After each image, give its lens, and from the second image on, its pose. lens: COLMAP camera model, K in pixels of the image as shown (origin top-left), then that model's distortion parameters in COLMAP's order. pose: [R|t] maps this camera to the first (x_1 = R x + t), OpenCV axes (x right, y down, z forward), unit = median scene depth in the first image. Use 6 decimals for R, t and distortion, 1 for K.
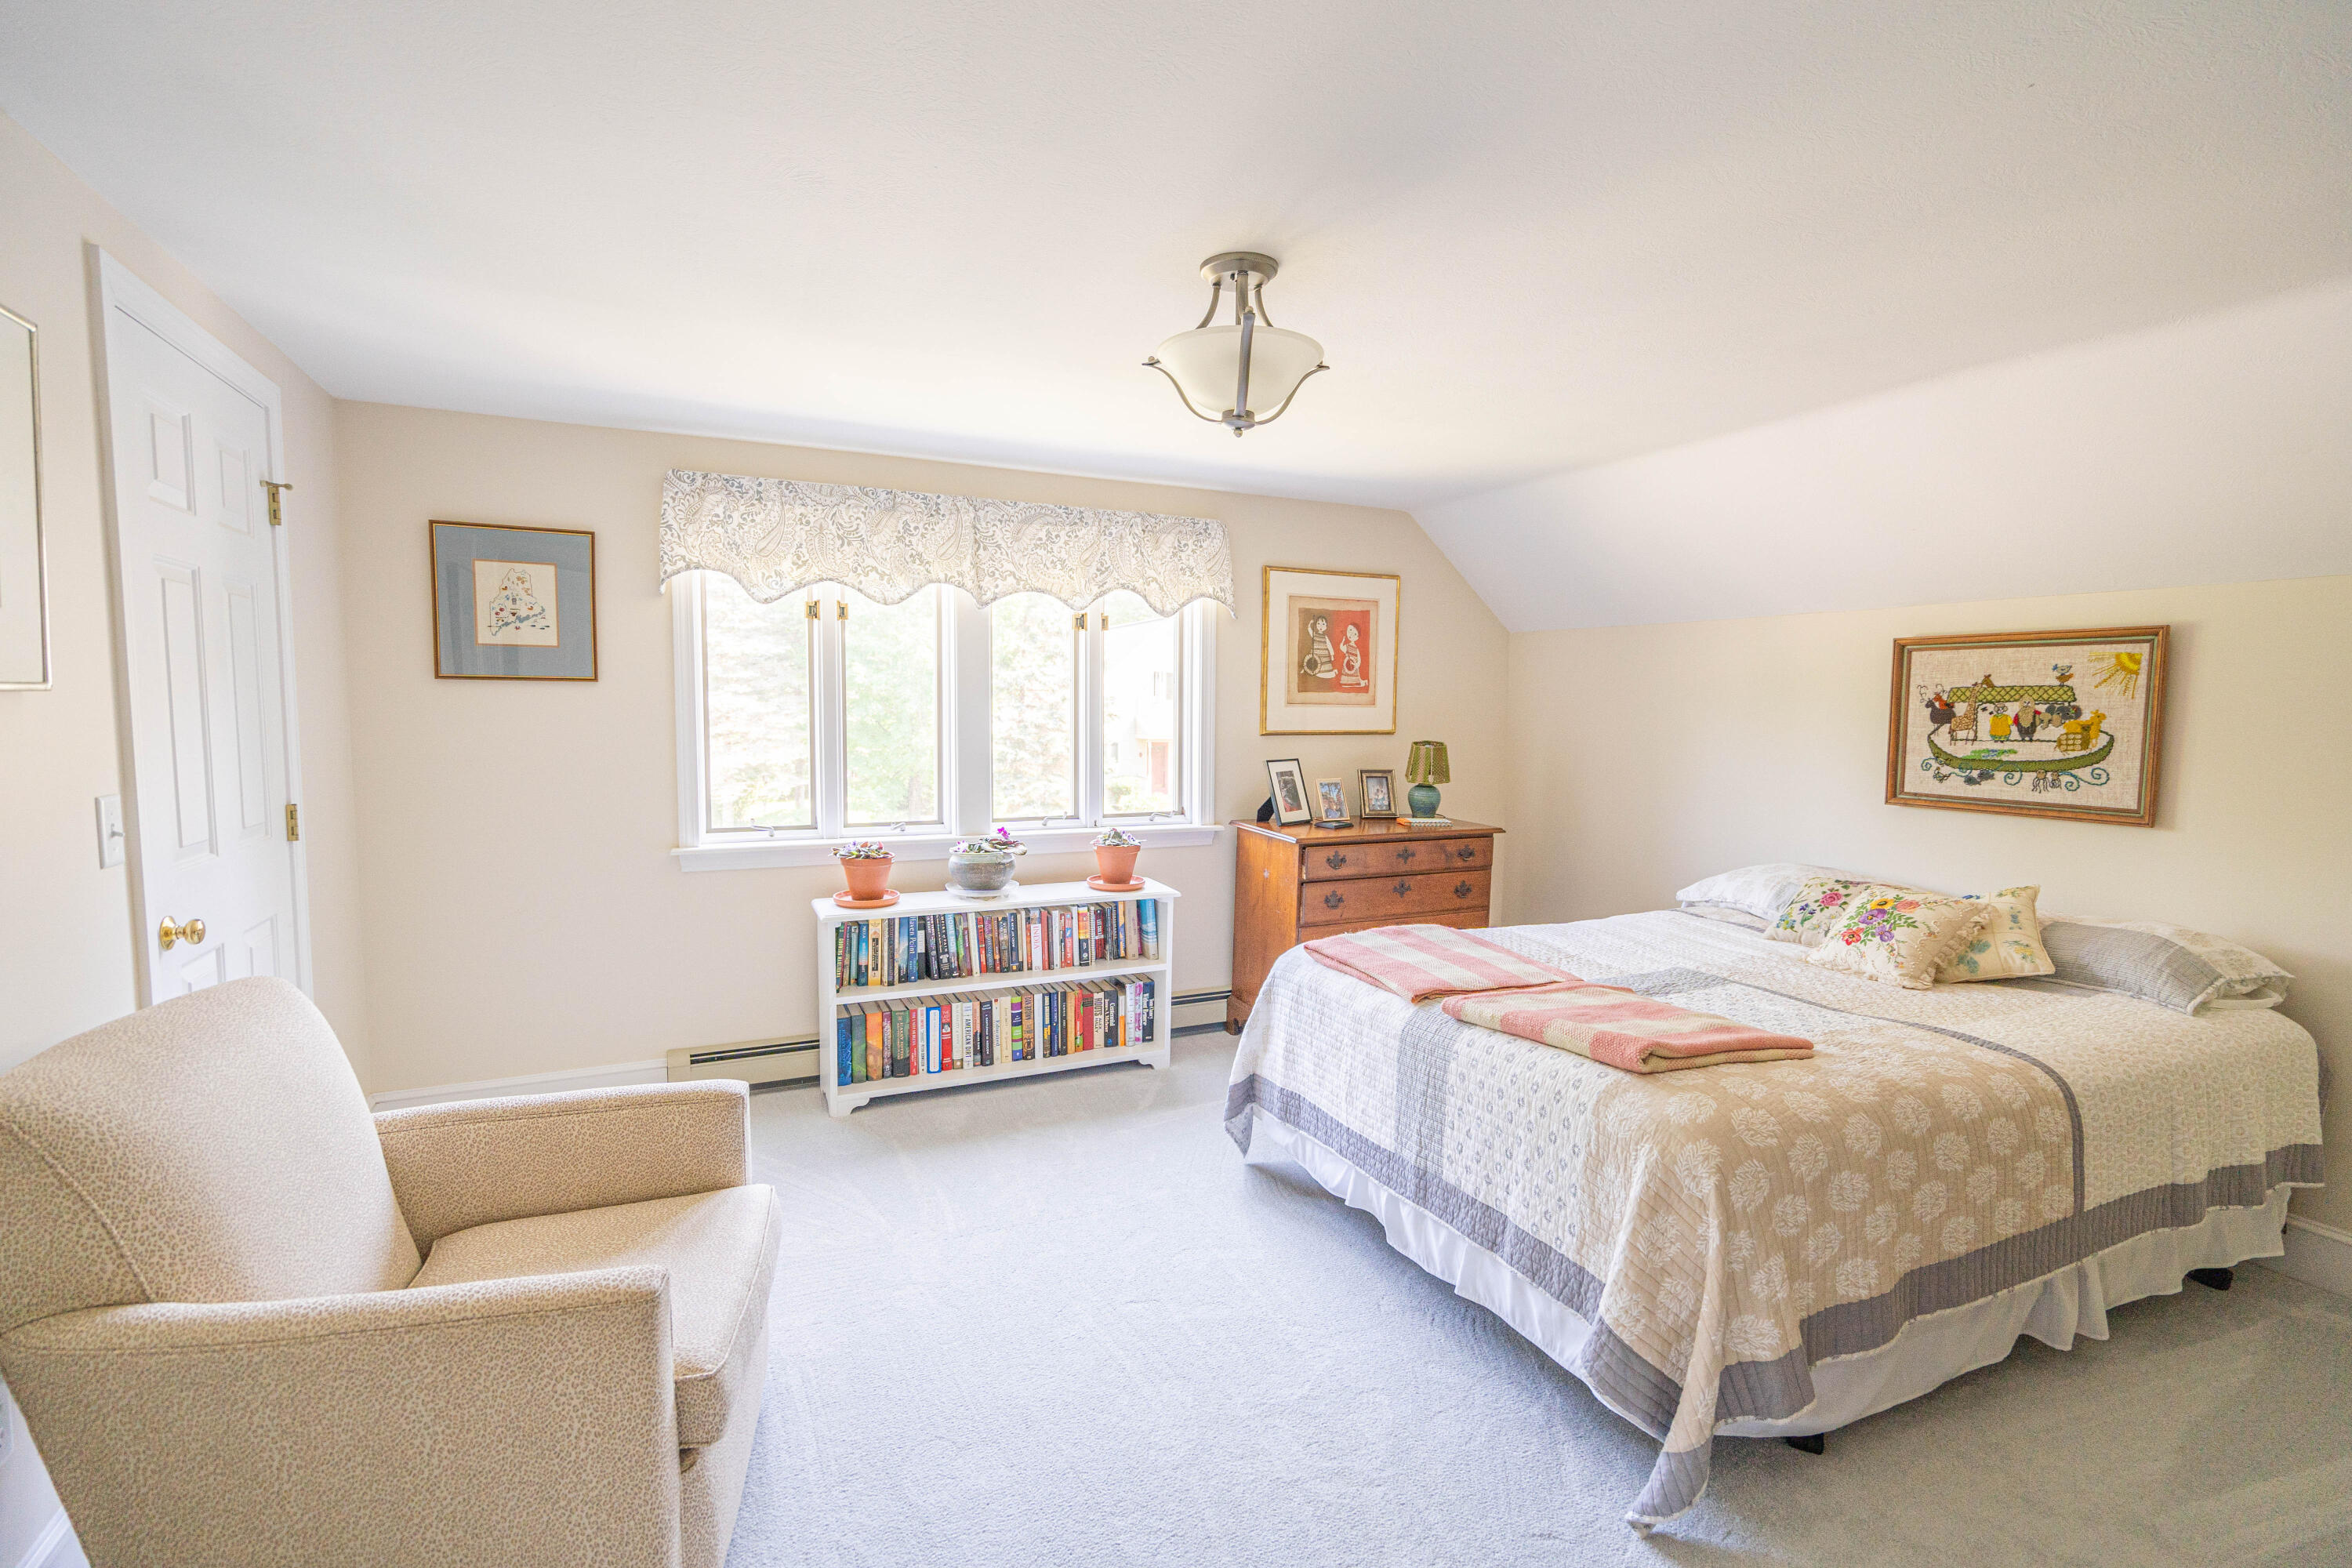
lens RADIAL K [[1076.4, 0, 1169.9], [0, 1076.4, 784.2], [0, 0, 1]] dist [-0.008129, 0.002636]
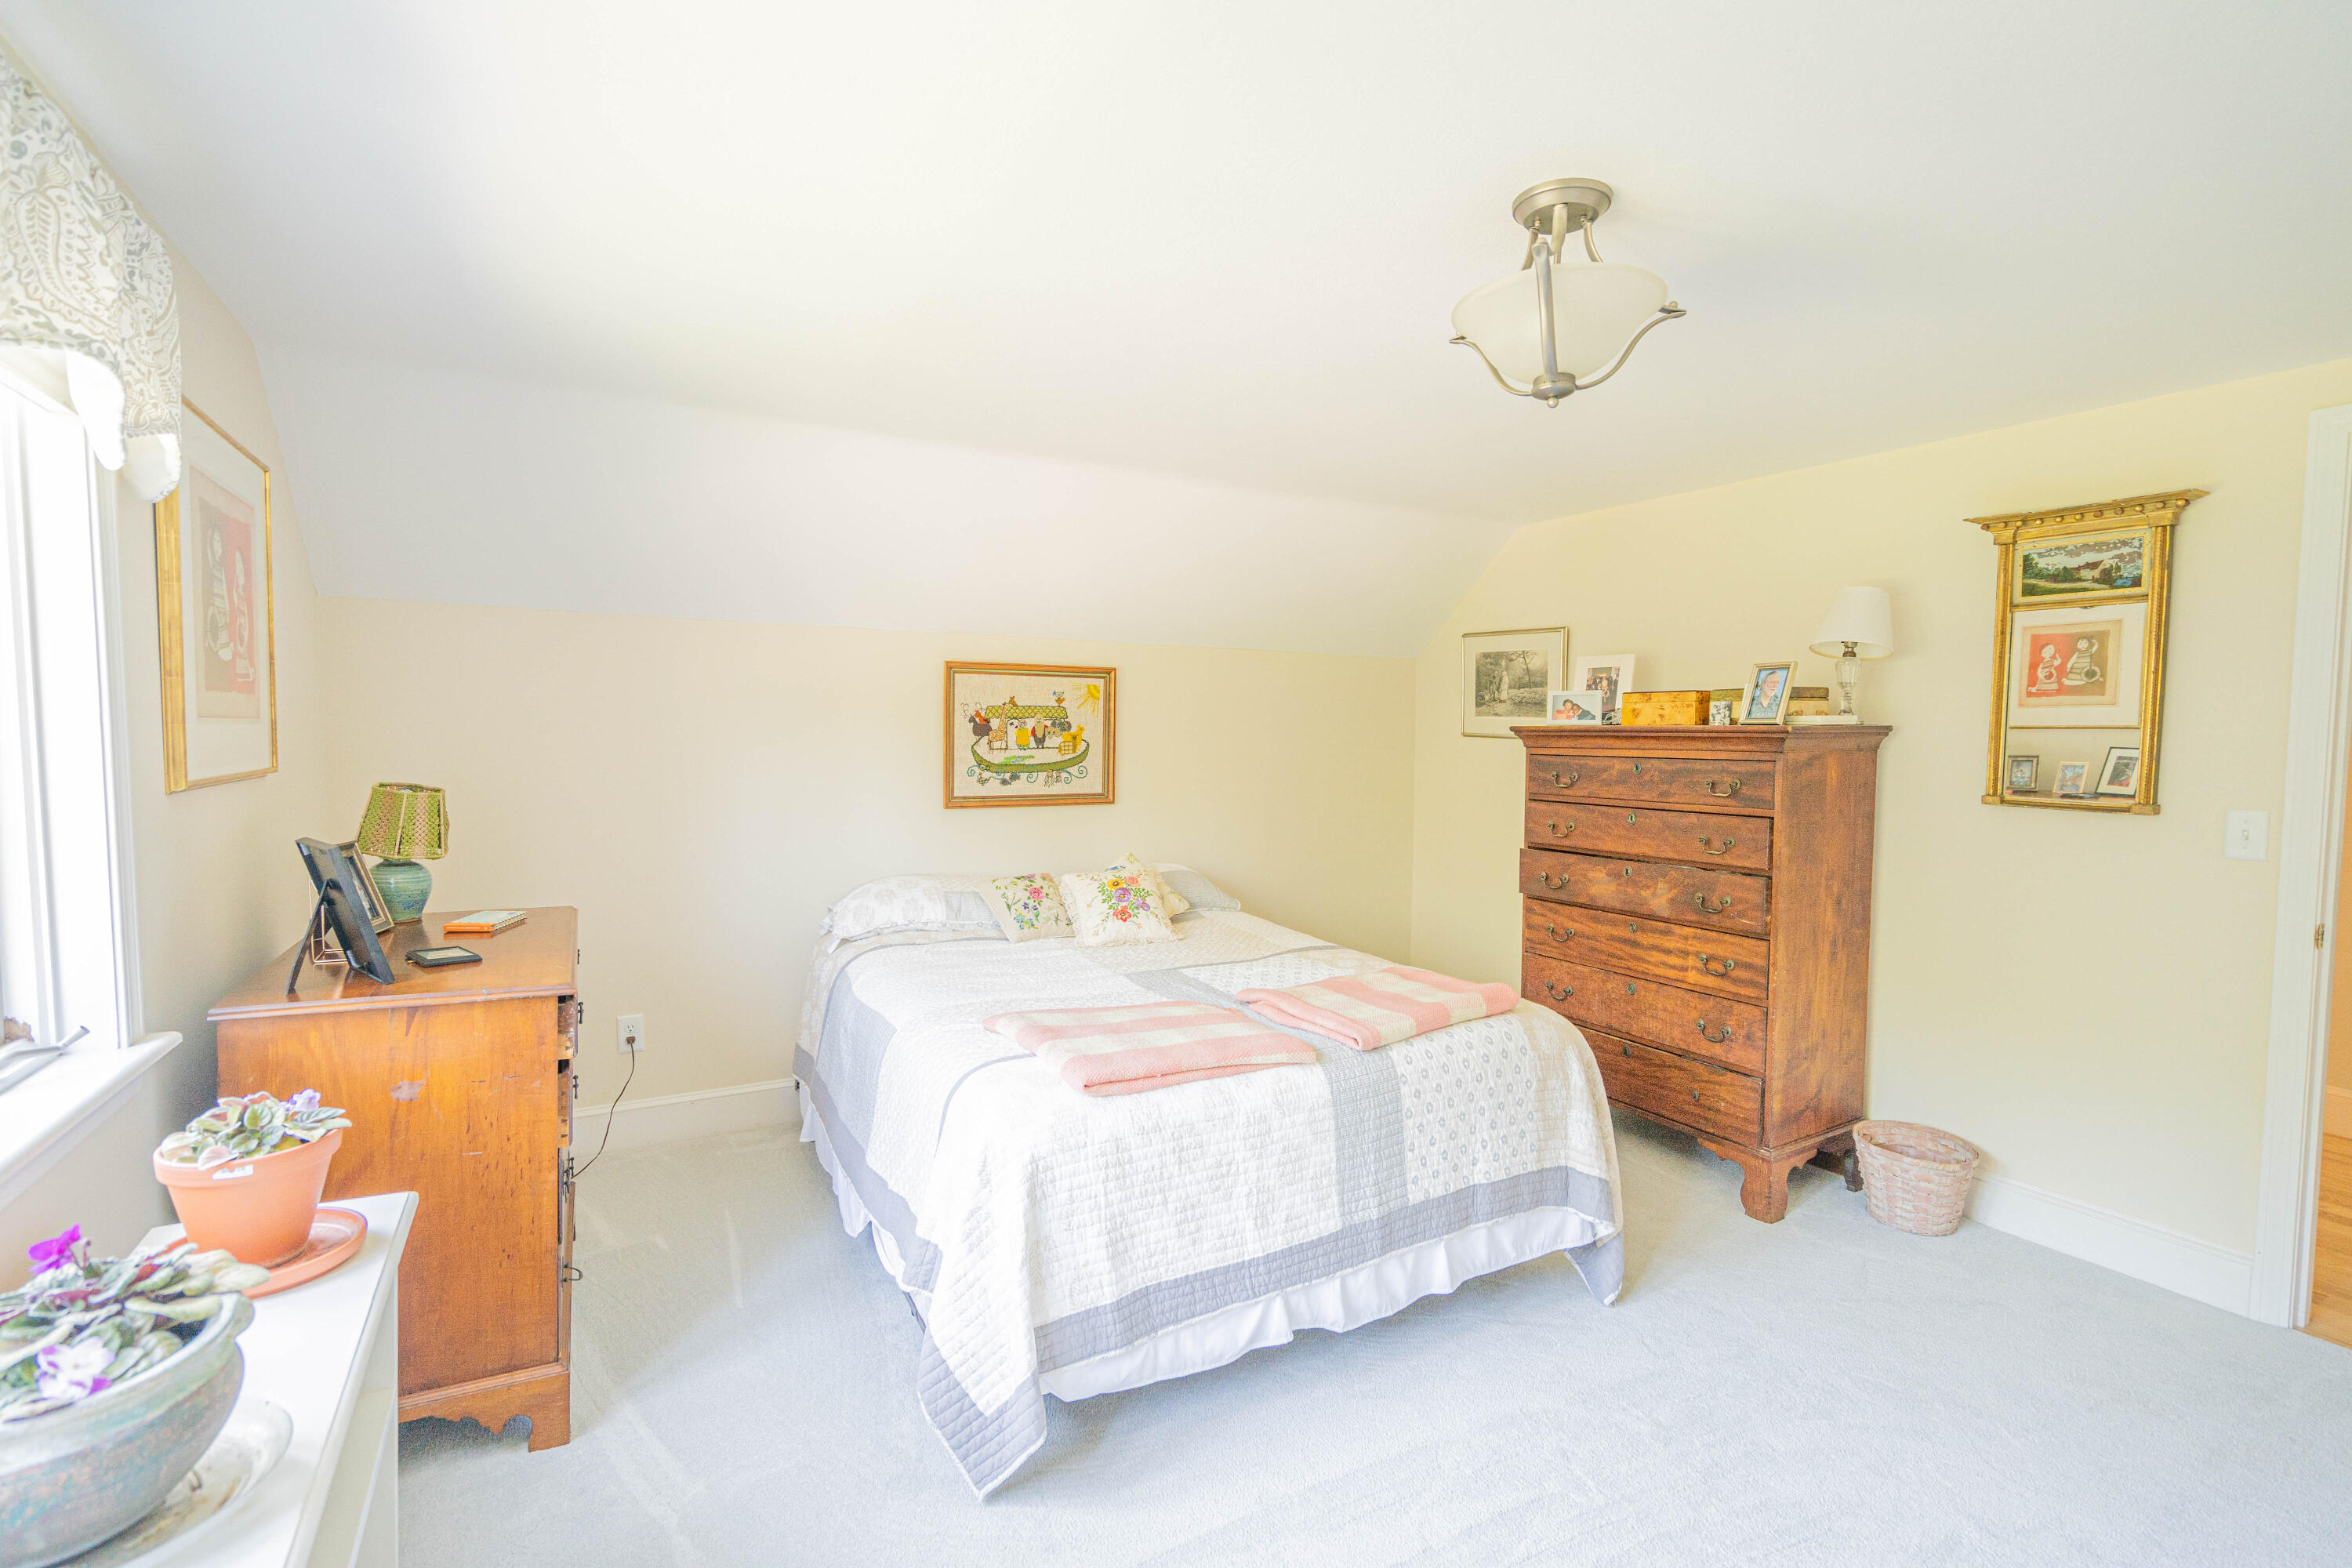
lens RADIAL K [[1076.4, 0, 1176.6], [0, 1076.4, 787.4], [0, 0, 1]] dist [-0.008129, 0.002636]
pose [[-0.084566, -0.067534, 0.994127, -0.511616], [0.064049, 0.995269, 0.073060, -0.077269], [-0.994357, 0.069851, -0.079841, 0.936991]]
